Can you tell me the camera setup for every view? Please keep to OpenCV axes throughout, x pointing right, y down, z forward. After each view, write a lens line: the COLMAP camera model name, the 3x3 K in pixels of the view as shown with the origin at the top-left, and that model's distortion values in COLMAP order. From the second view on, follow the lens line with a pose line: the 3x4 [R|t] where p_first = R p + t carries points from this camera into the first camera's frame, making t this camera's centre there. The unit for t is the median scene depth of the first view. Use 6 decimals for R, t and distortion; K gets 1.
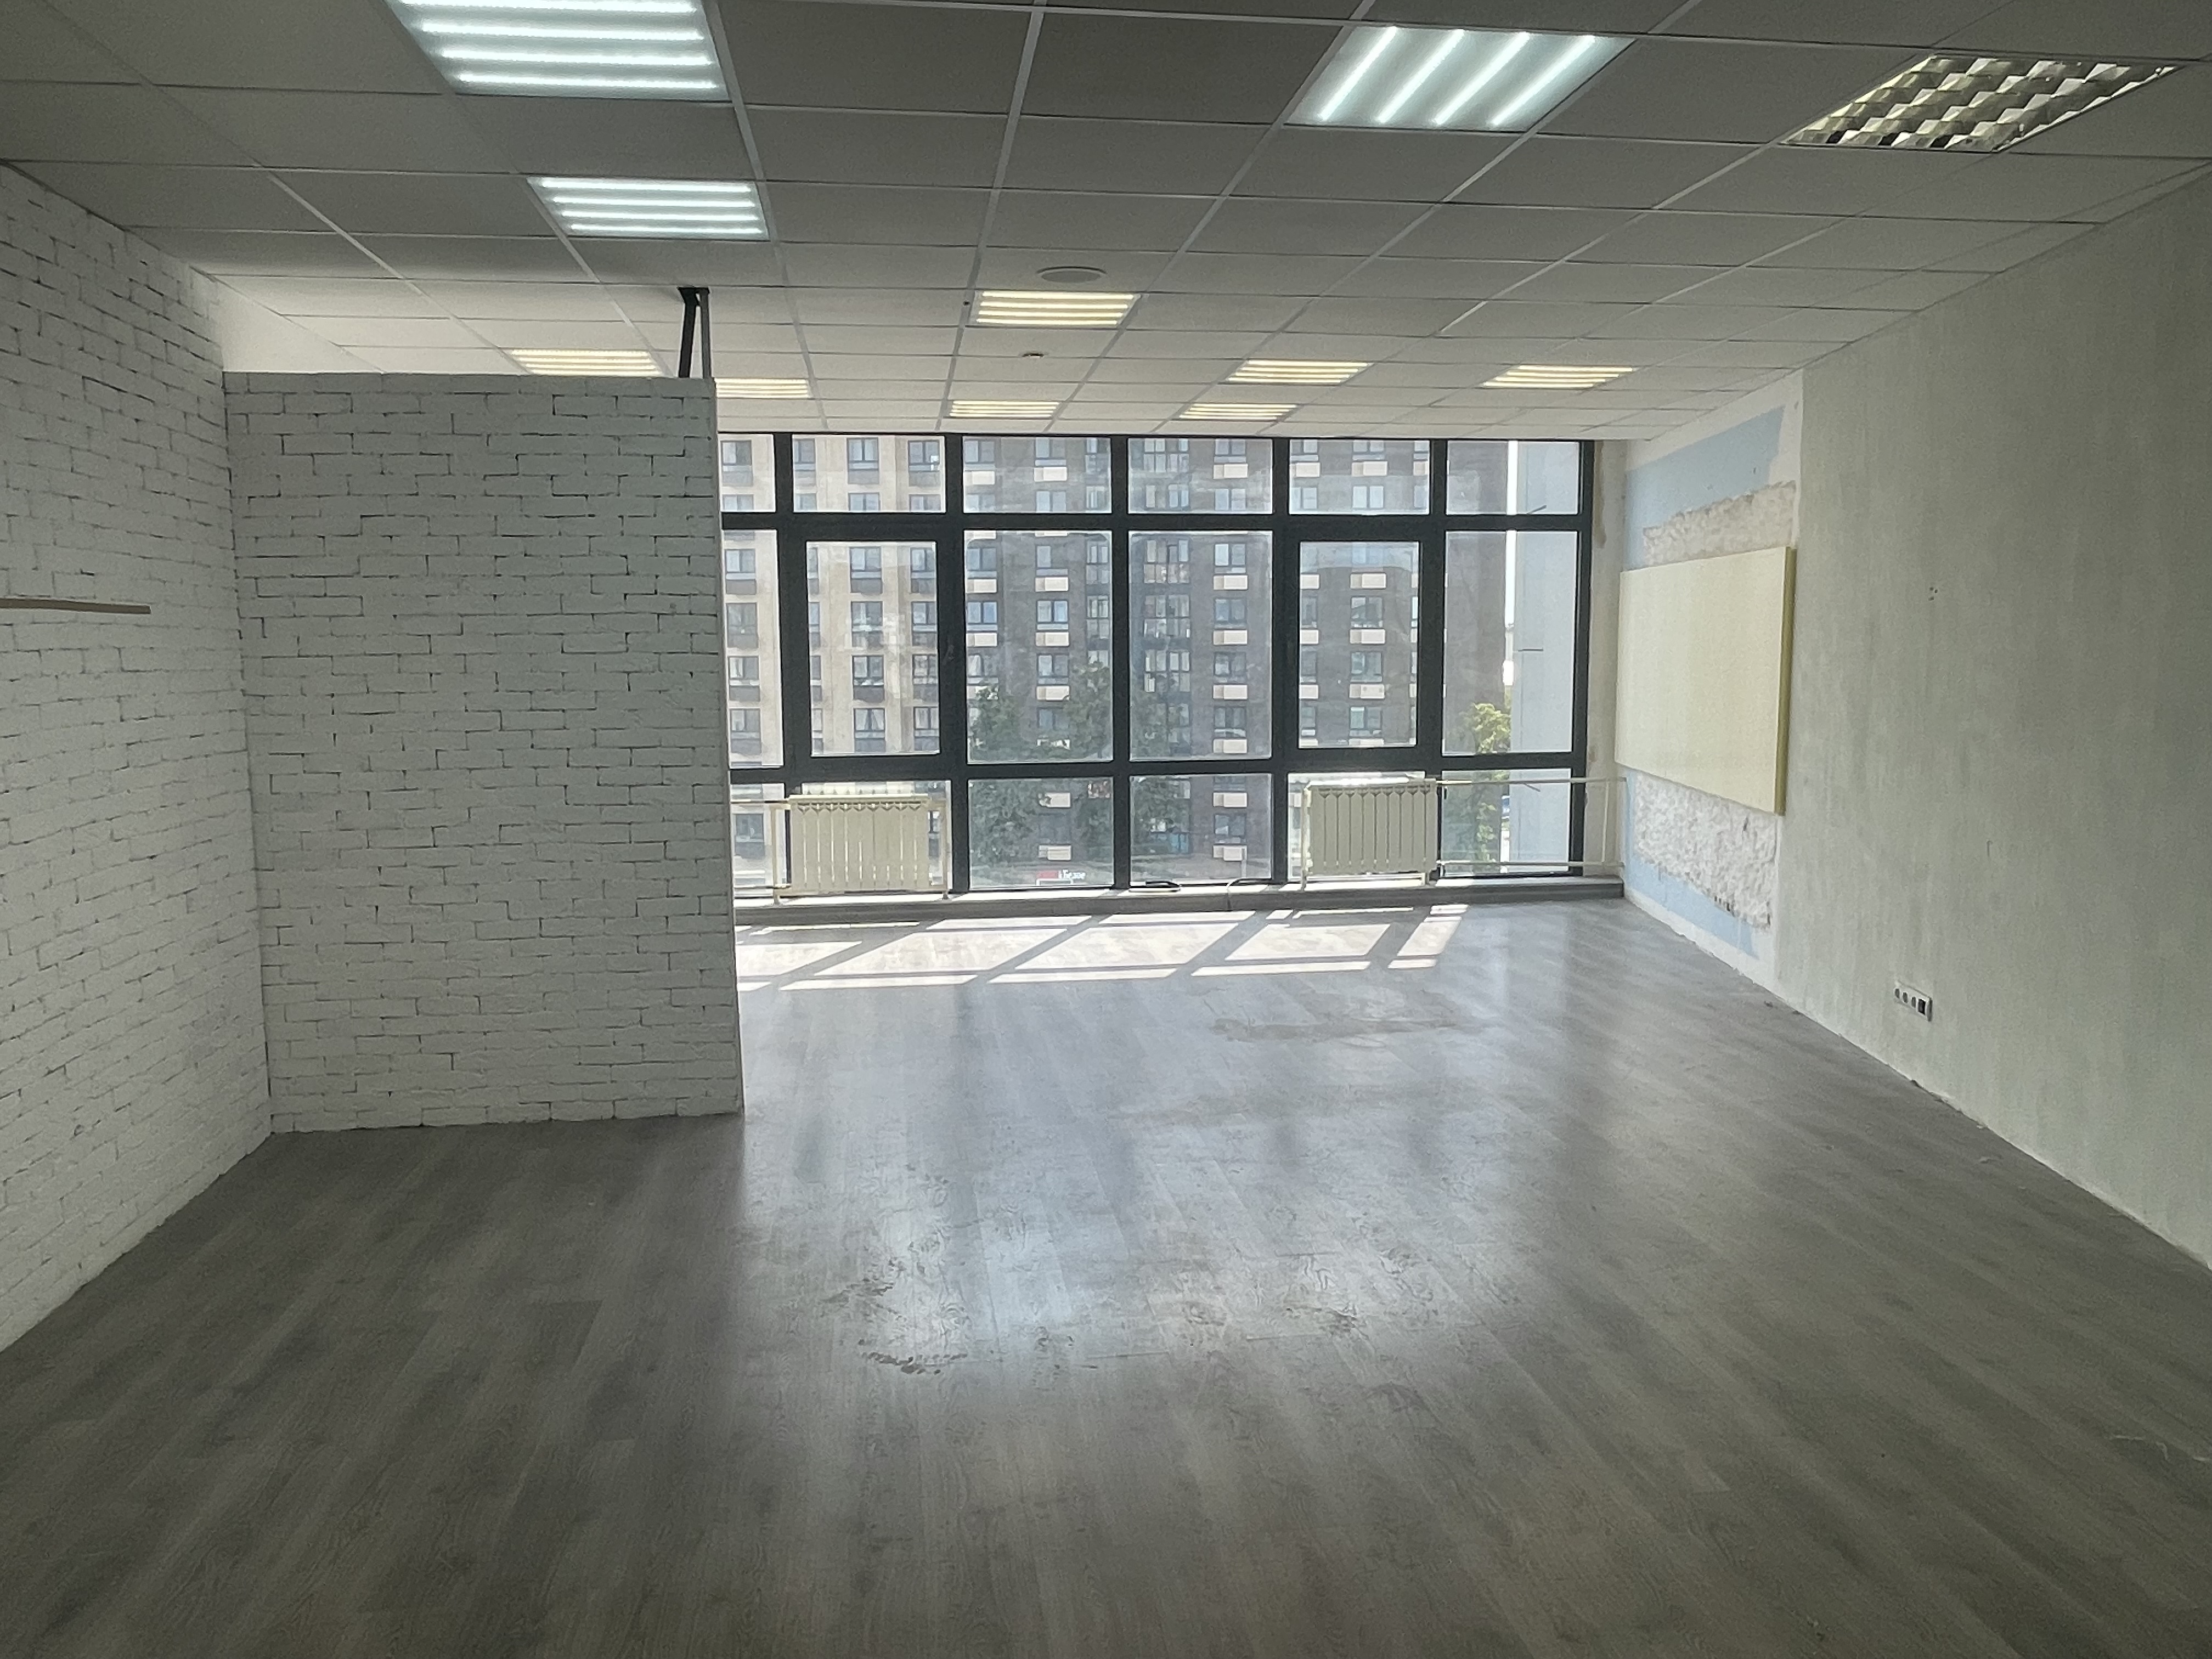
lens RADIAL K [[1585.2, 0, 1108.1], [0, 1585.2, 829.1], [0, 0, 1]] dist [0.000483, -0.008239]
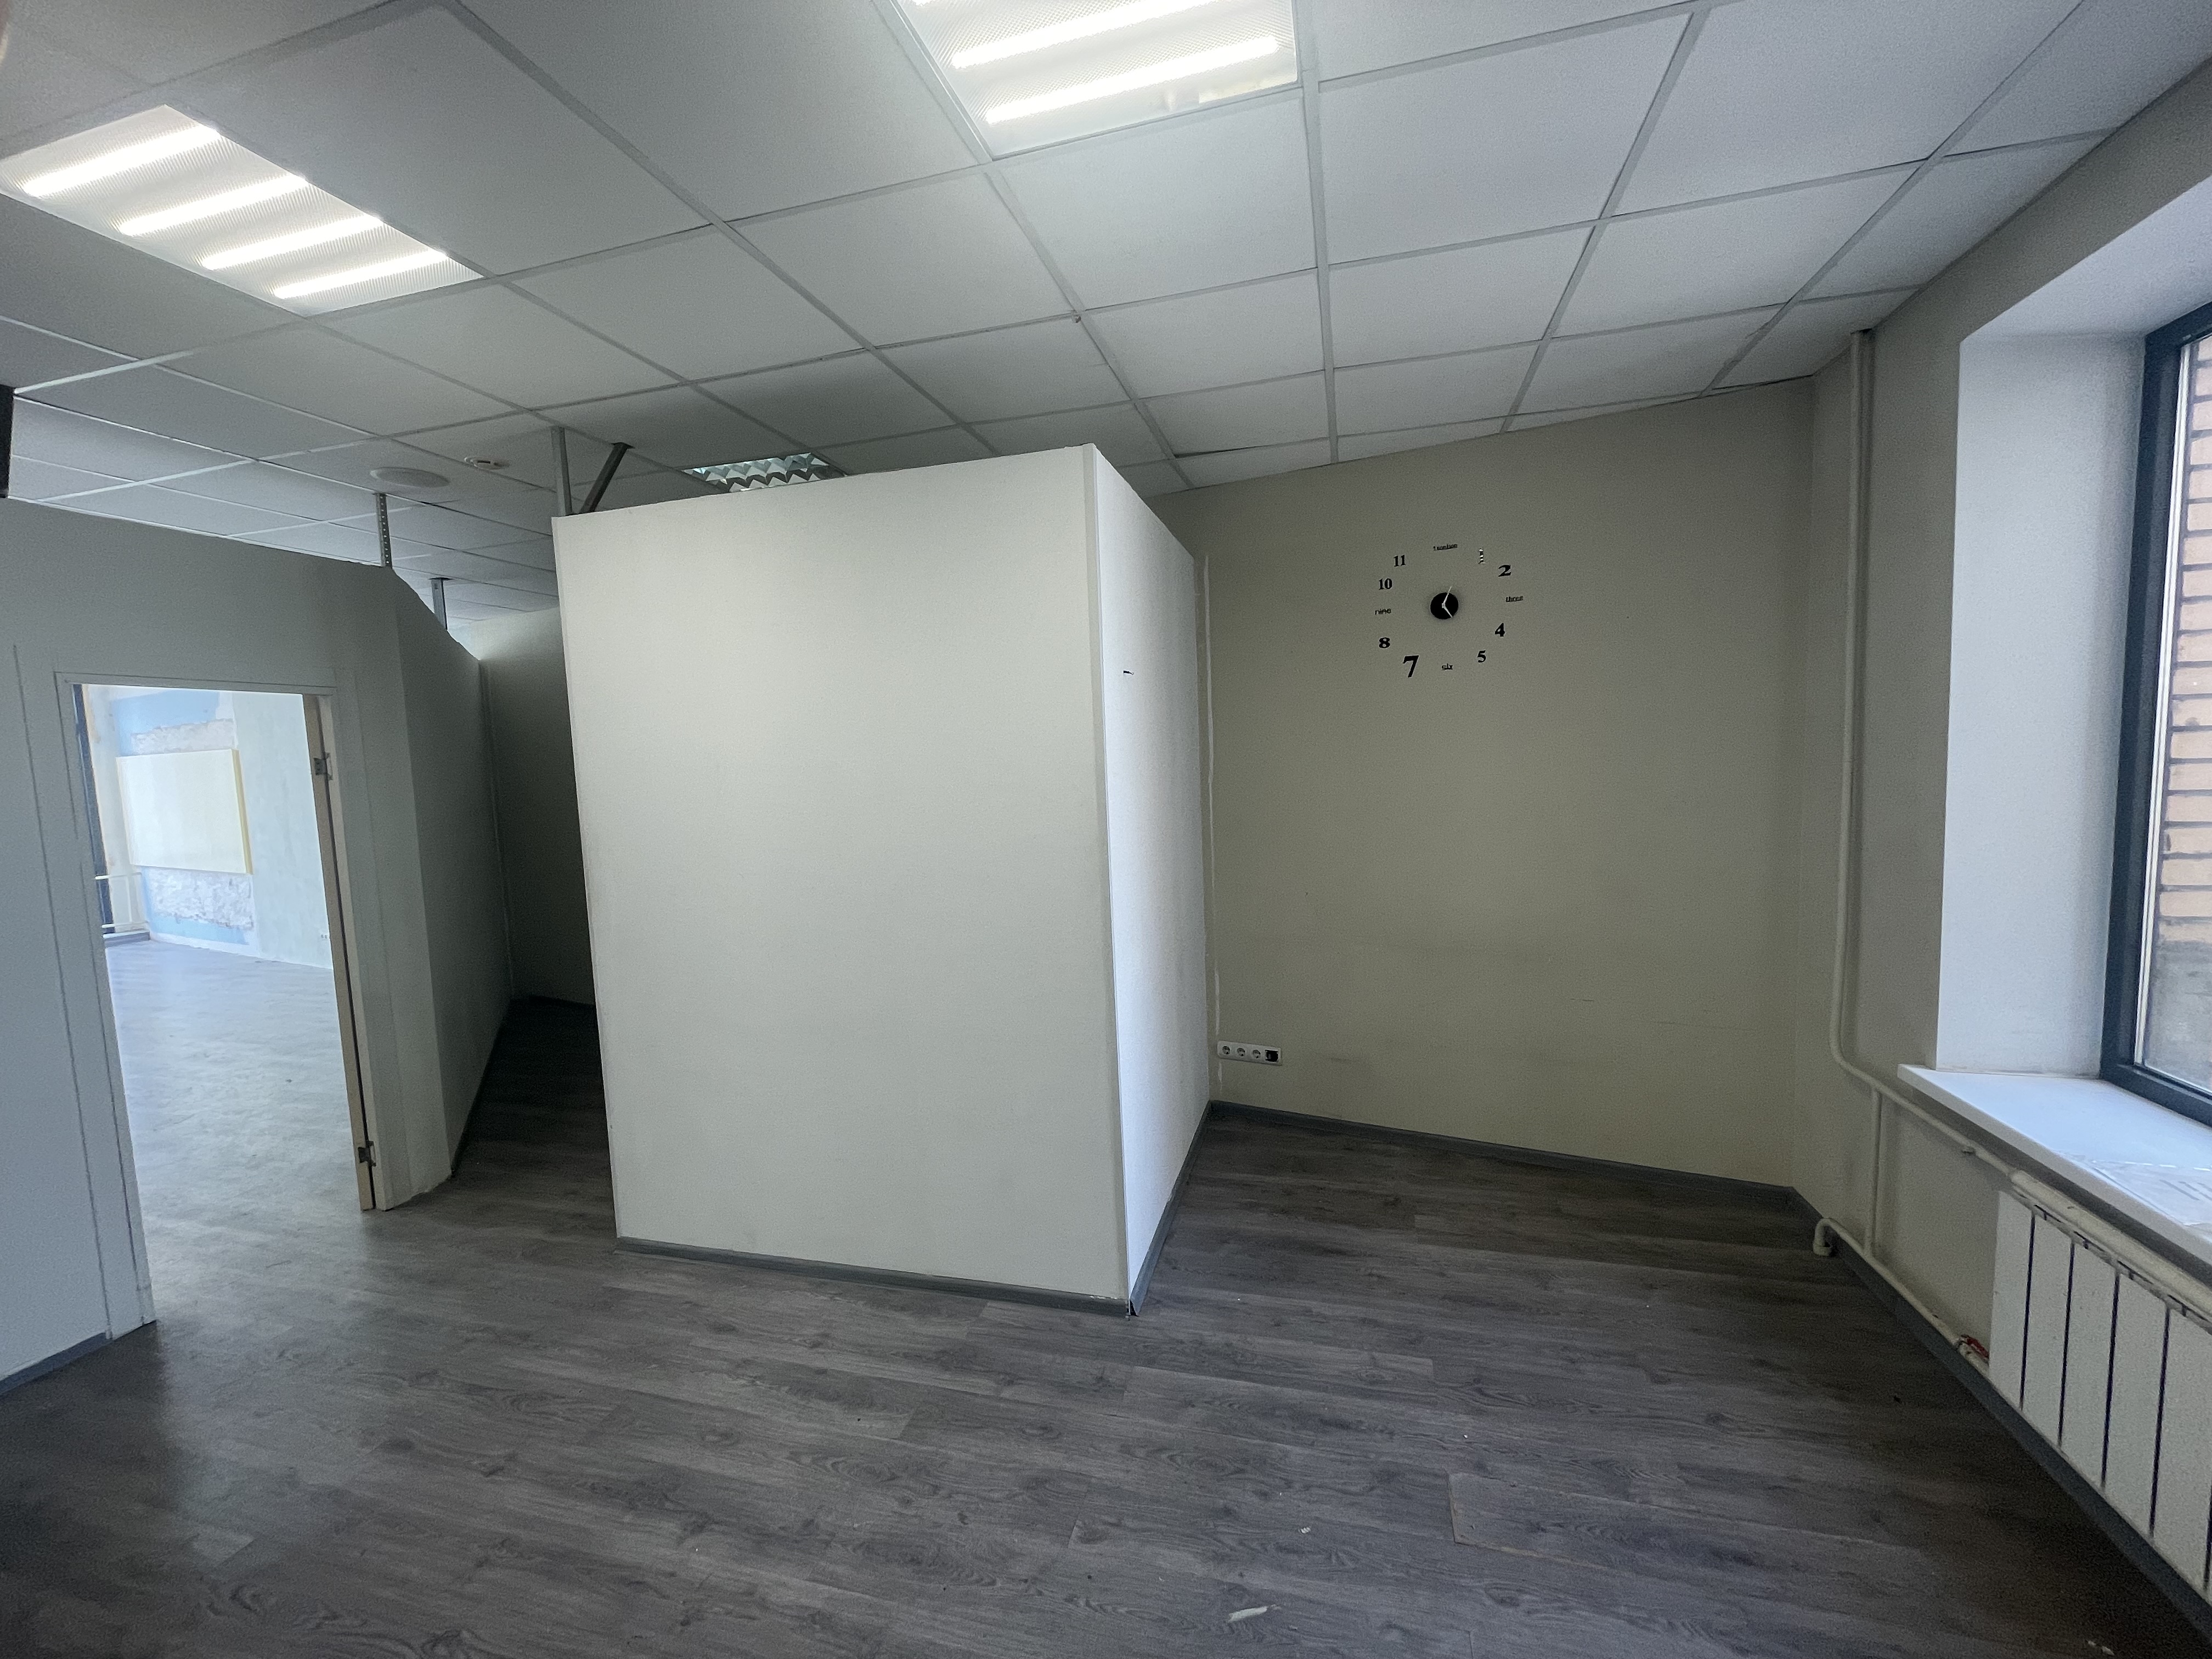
lens RADIAL K [[881.9, 0, 1098.7], [0, 881.9, 833.9], [0, 0, 1]] dist [-0.002766, -0.000229]
pose [[0.392045, -0.089419, 0.915590, -0.105368], [0.138841, 0.989616, 0.037198, 0.026321], [-0.909408, 0.112538, 0.400389, -0.263812]]
